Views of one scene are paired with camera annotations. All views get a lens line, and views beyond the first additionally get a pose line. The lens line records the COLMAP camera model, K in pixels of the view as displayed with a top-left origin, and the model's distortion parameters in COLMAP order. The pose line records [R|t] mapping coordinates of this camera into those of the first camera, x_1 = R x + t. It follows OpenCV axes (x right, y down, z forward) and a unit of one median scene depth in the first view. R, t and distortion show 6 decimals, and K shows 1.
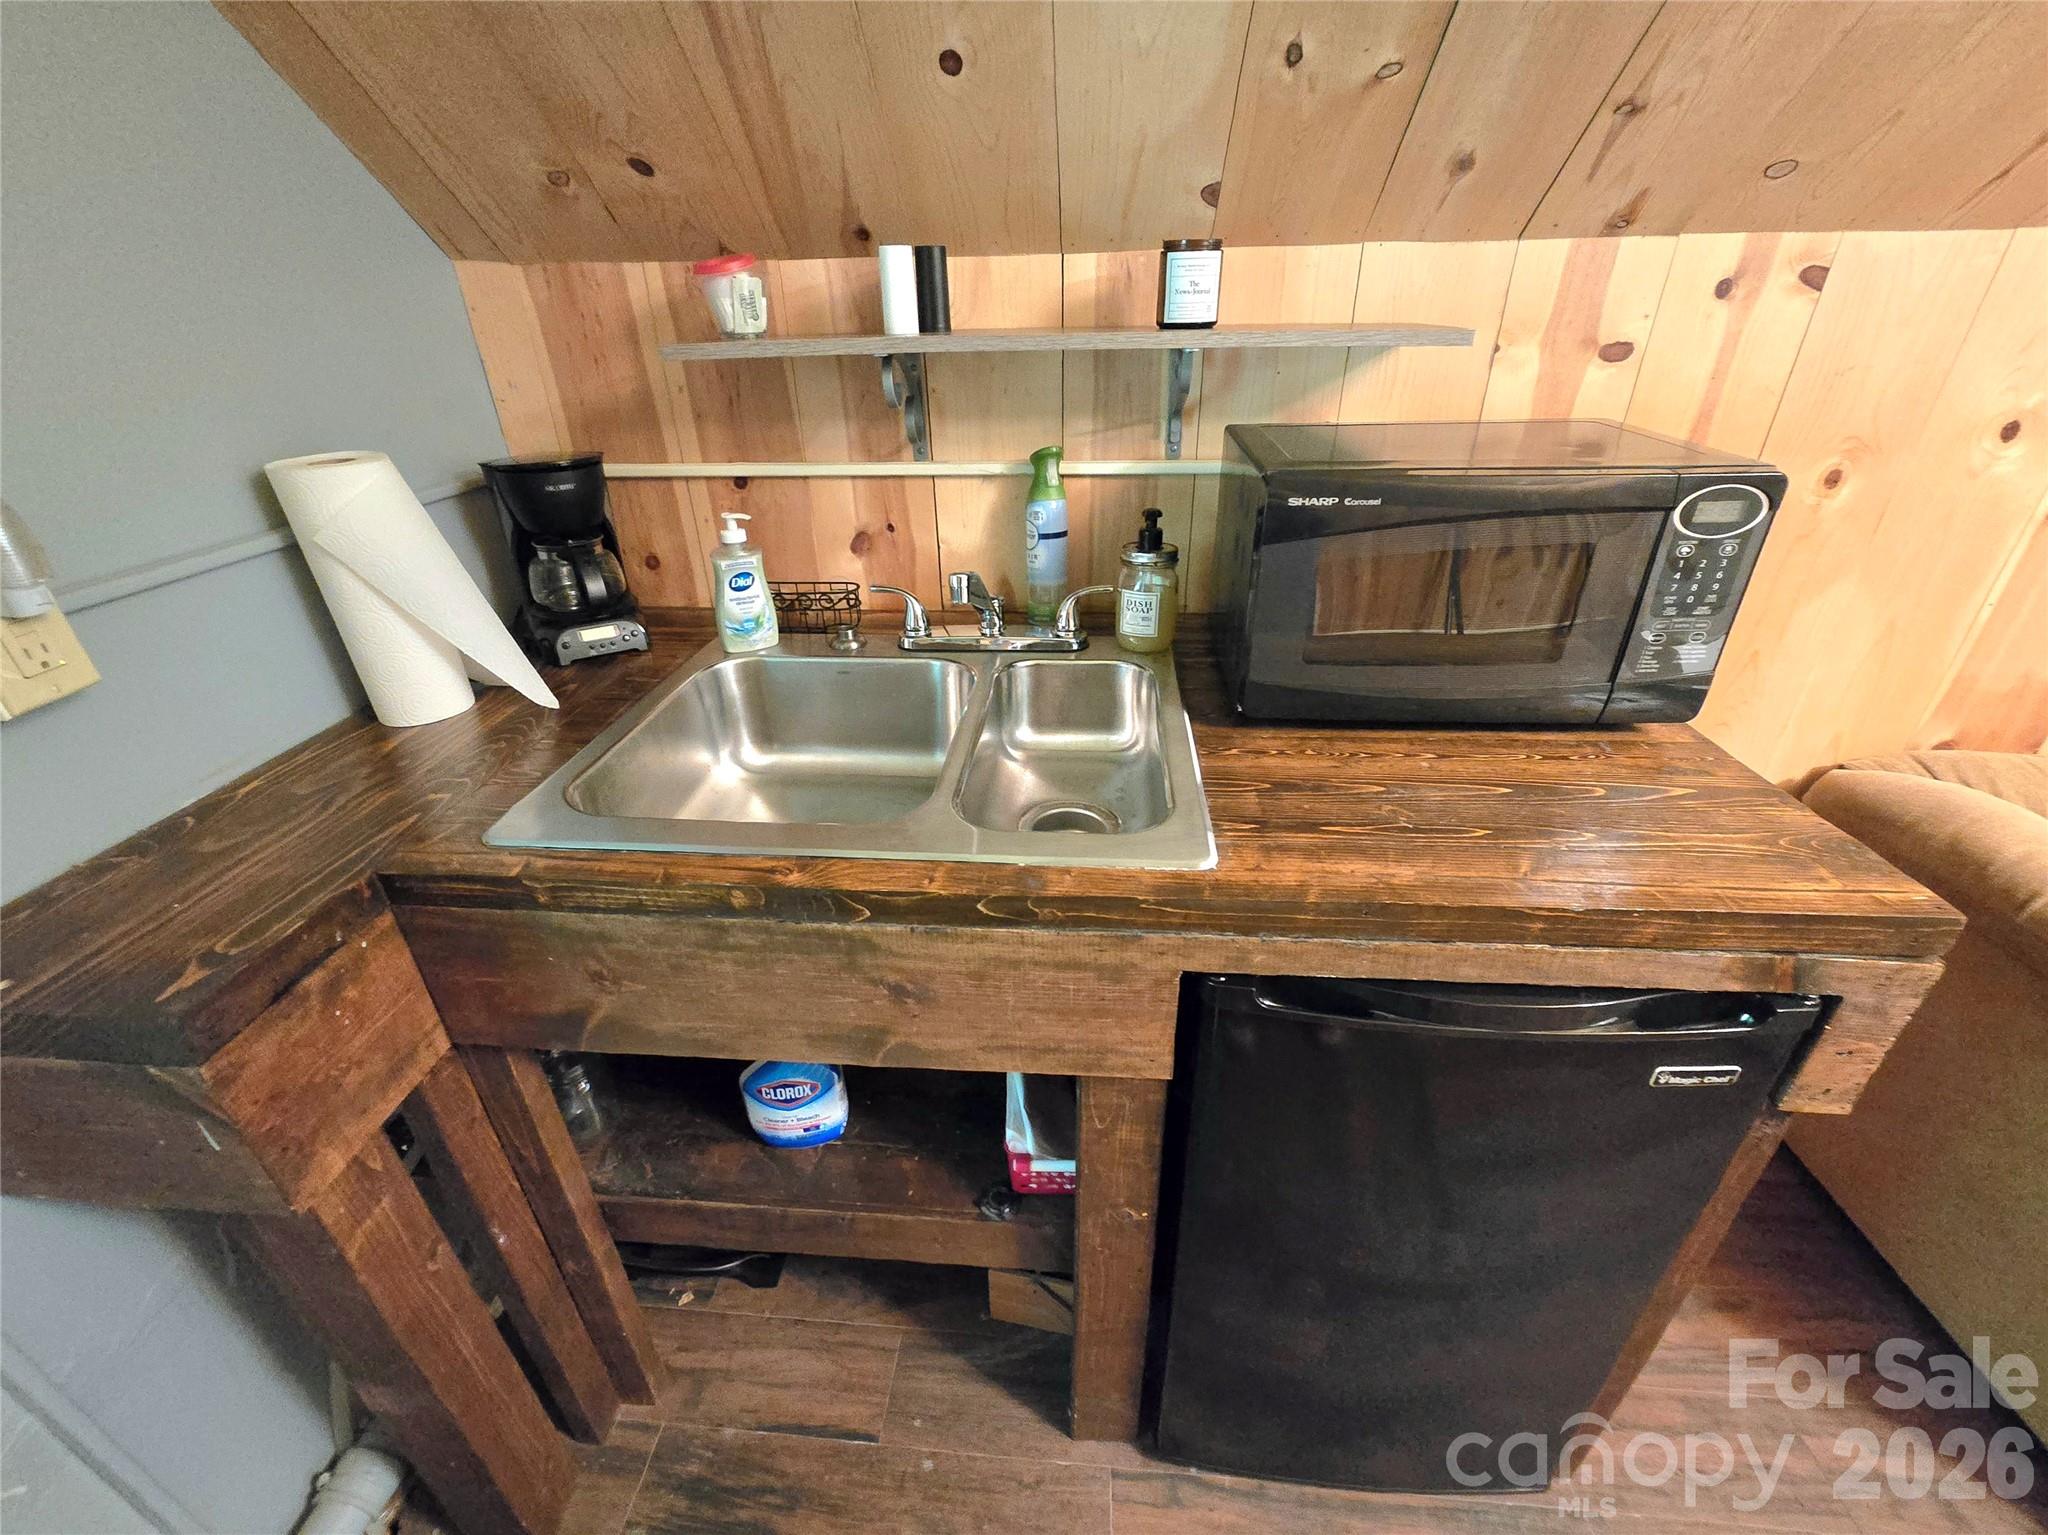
lens RADIAL K [[864.3, 0, 1022.0], [0, 864.3, 777.3], [0, 0, 1]] dist [-0.004285, 0.000463]
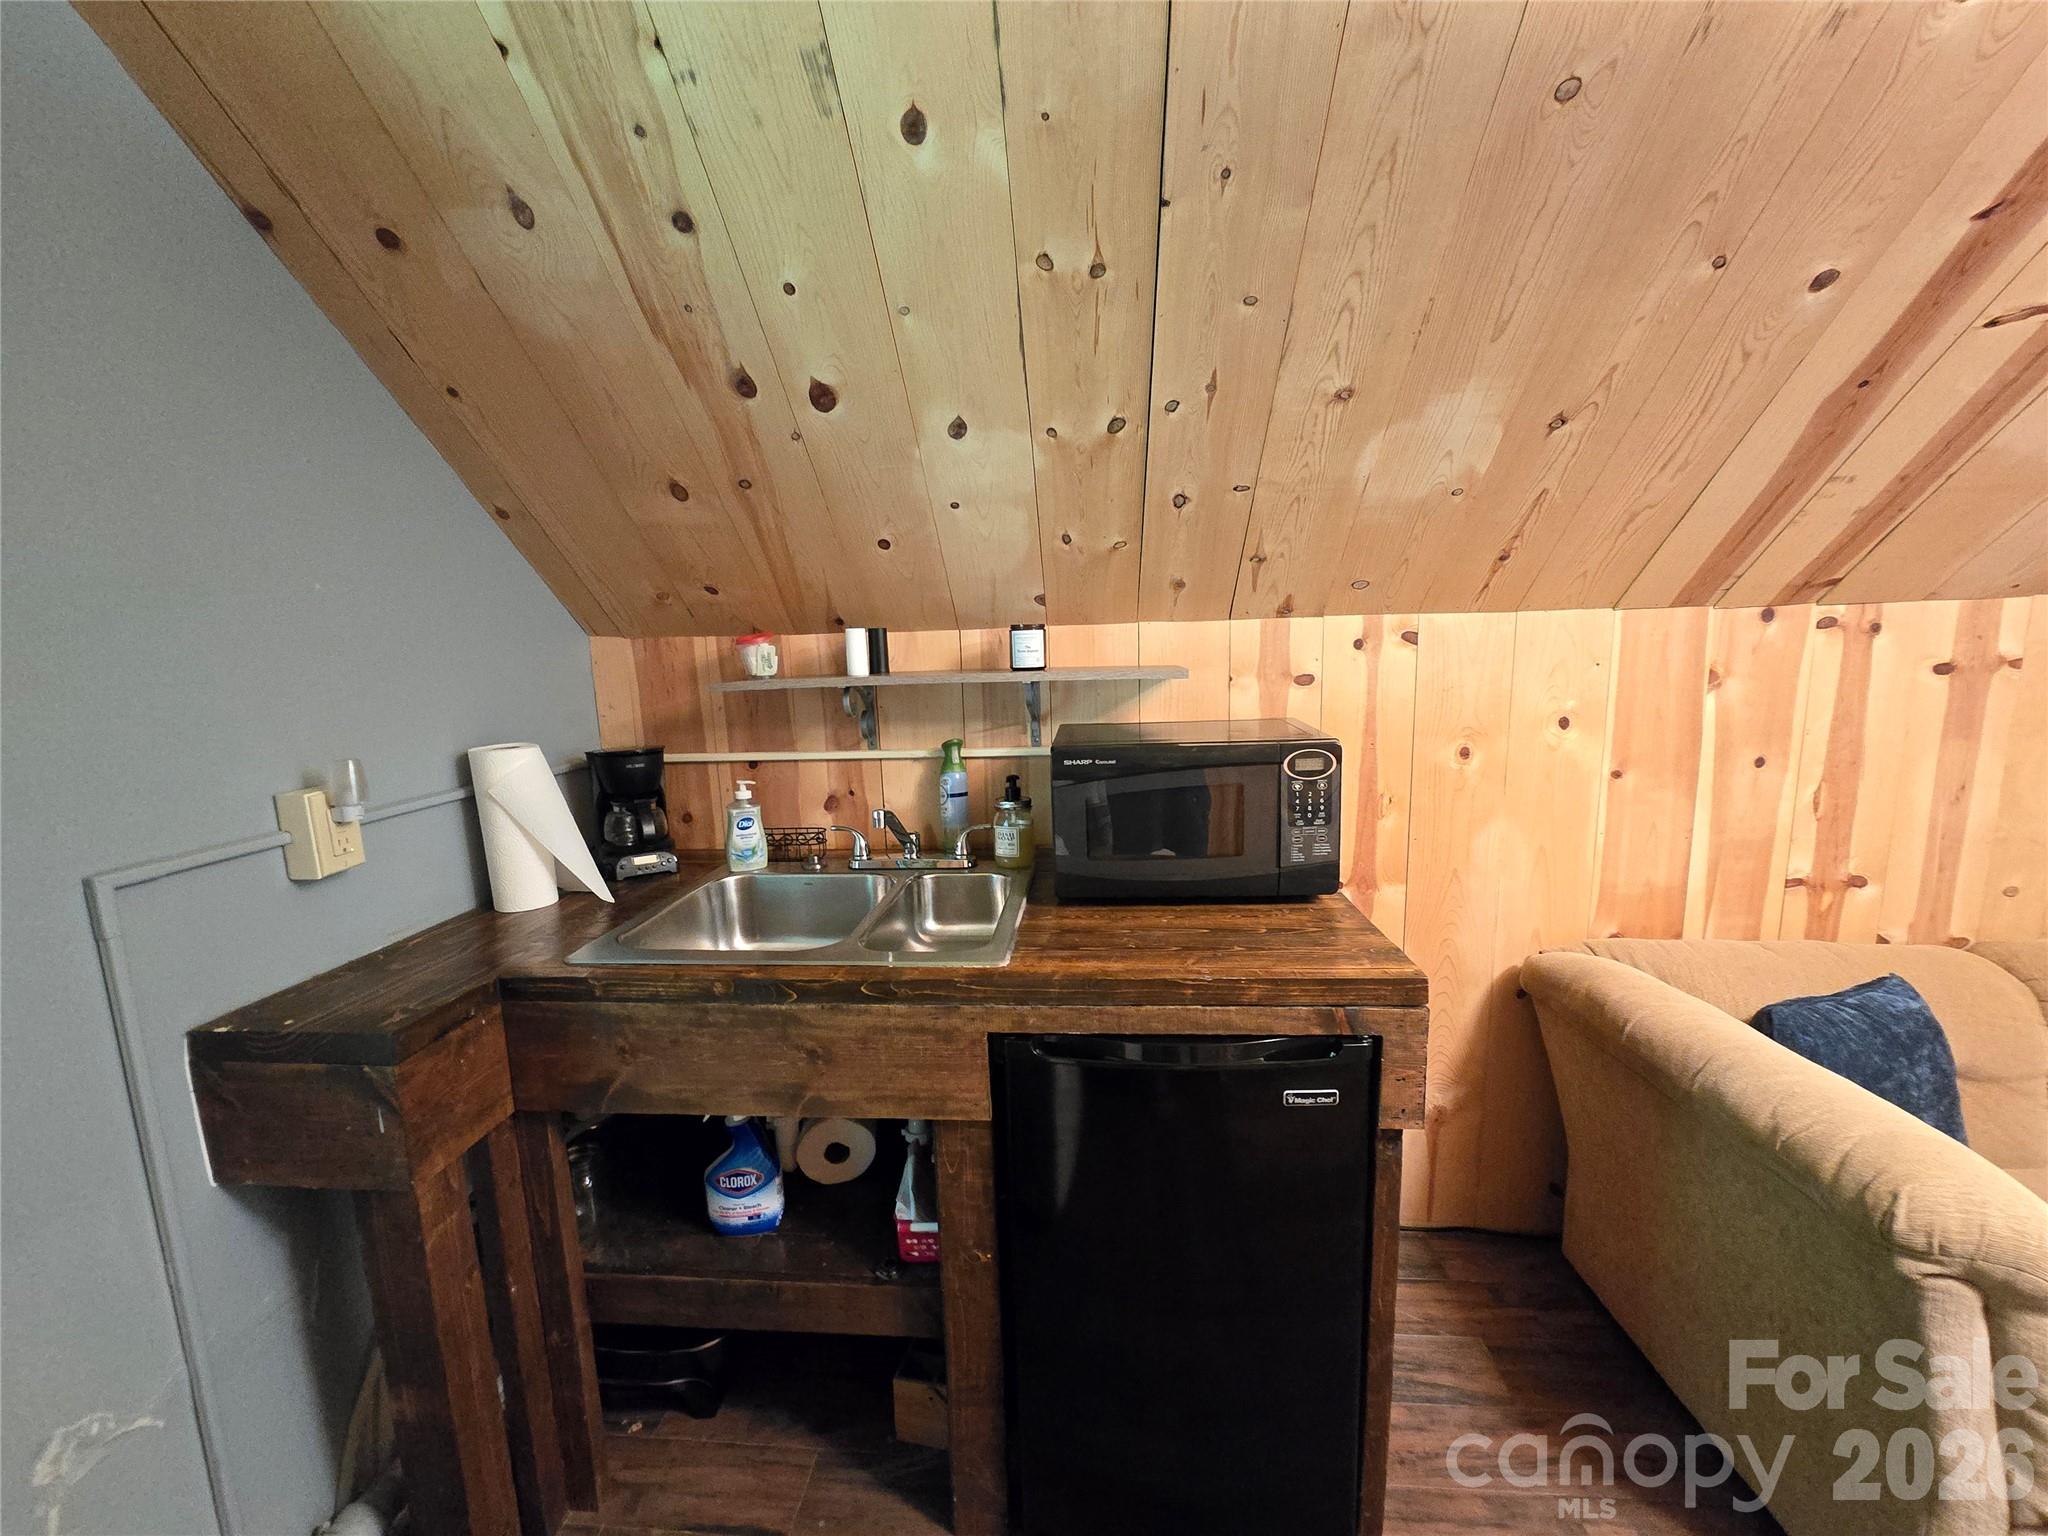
lens RADIAL K [[837.9, 0, 1018.9], [0, 837.9, 774.4], [0, 0, 1]] dist [-0.009520, 0.004021]
pose [[0.999921, -0.009351, -0.008383, 0.181091], [0.005954, 0.940708, -0.339167, 0.208461], [0.011057, 0.339090, 0.940689, -0.435705]]
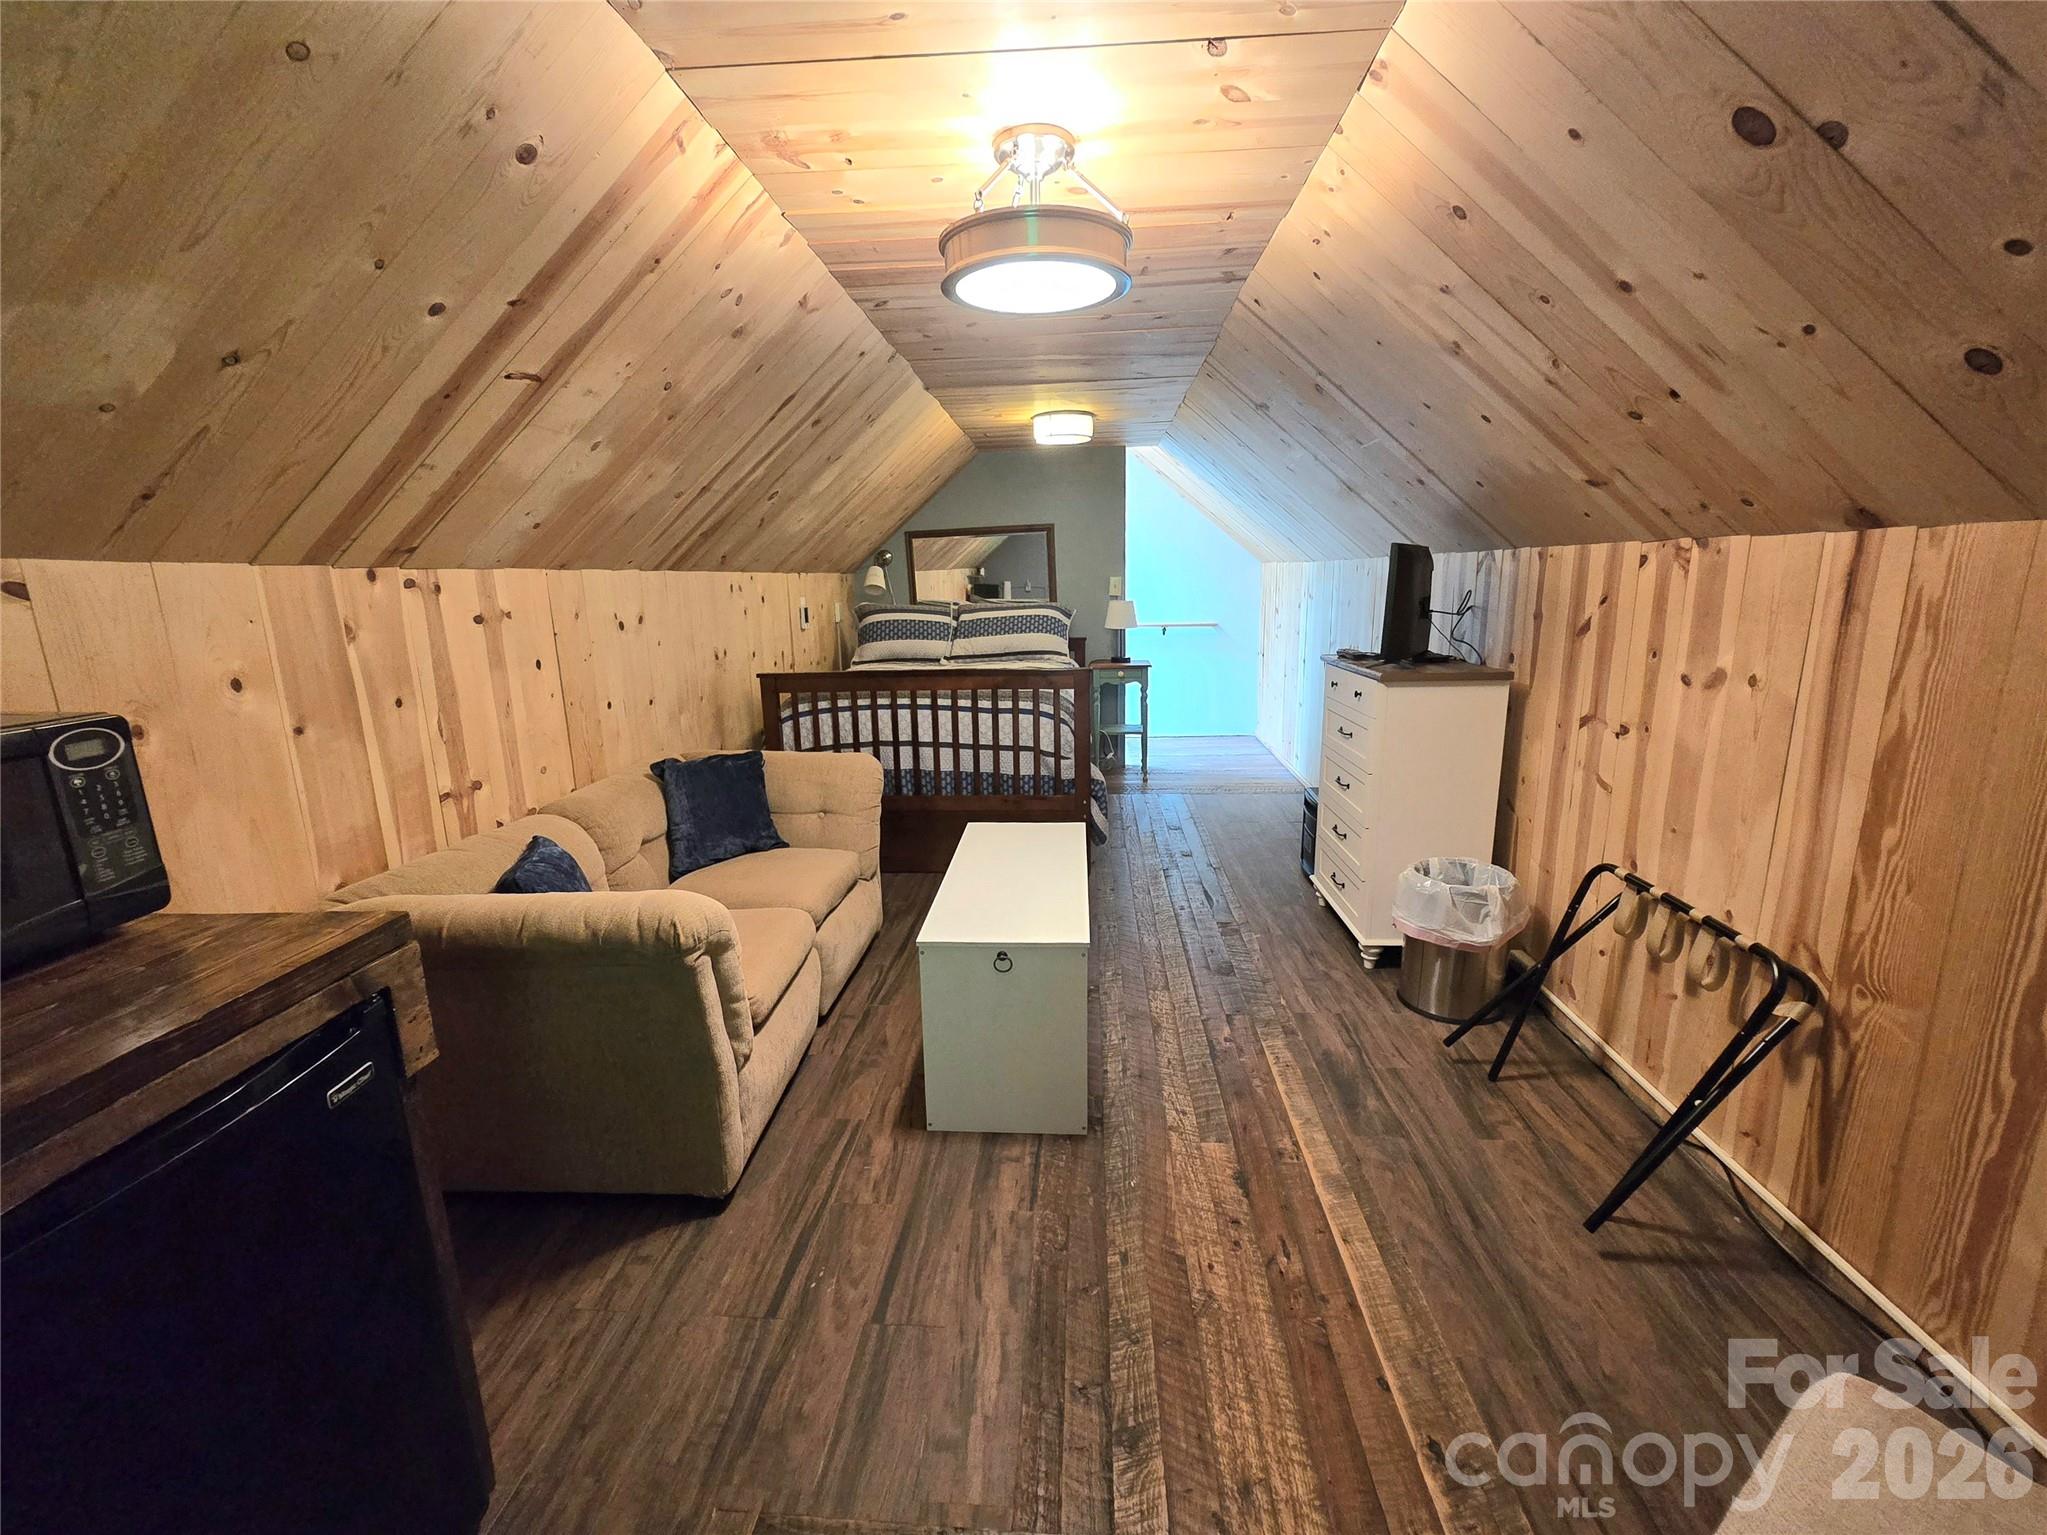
lens RADIAL K [[863.9, 0, 1021.5], [0, 863.9, 777.3], [0, 0, 1]] dist [-0.004285, 0.000463]
pose [[-0.007726, -0.202751, 0.979200, -0.351611], [0.502713, 0.845702, 0.179076, 0.149864], [-0.864419, 0.493640, 0.095391, -0.233028]]
